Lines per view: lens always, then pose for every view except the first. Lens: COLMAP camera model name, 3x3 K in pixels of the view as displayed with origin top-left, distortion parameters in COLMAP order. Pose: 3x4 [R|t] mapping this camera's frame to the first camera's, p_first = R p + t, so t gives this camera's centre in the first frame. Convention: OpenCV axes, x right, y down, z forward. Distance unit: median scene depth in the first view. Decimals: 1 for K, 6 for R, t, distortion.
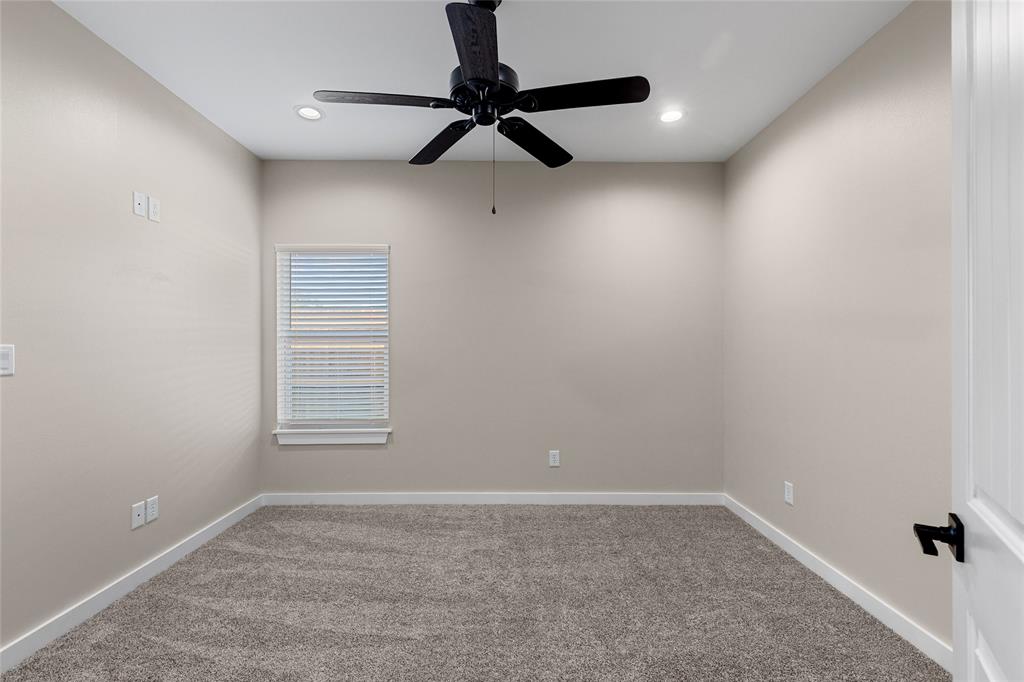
lens RADIAL K [[455.5, 0, 512.0], [0, 455.5, 341.0], [0, 0, 1]] dist [0.006383, -0.000092]
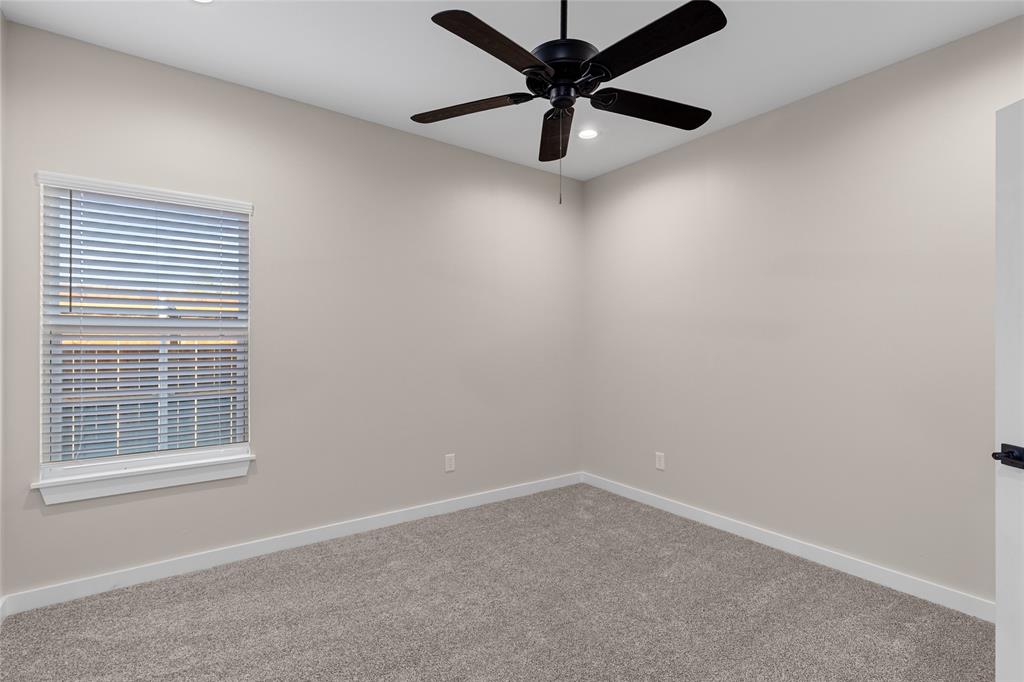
lens RADIAL K [[474.3, 0, 507.4], [0, 474.3, 337.3], [0, 0, 1]] dist [0.003039, -0.000440]
pose [[0.818468, 0.008753, 0.574485, -0.385128], [-0.011586, 0.999932, 0.001271, -0.002090], [-0.574435, -0.007697, 0.818514, 0.143714]]
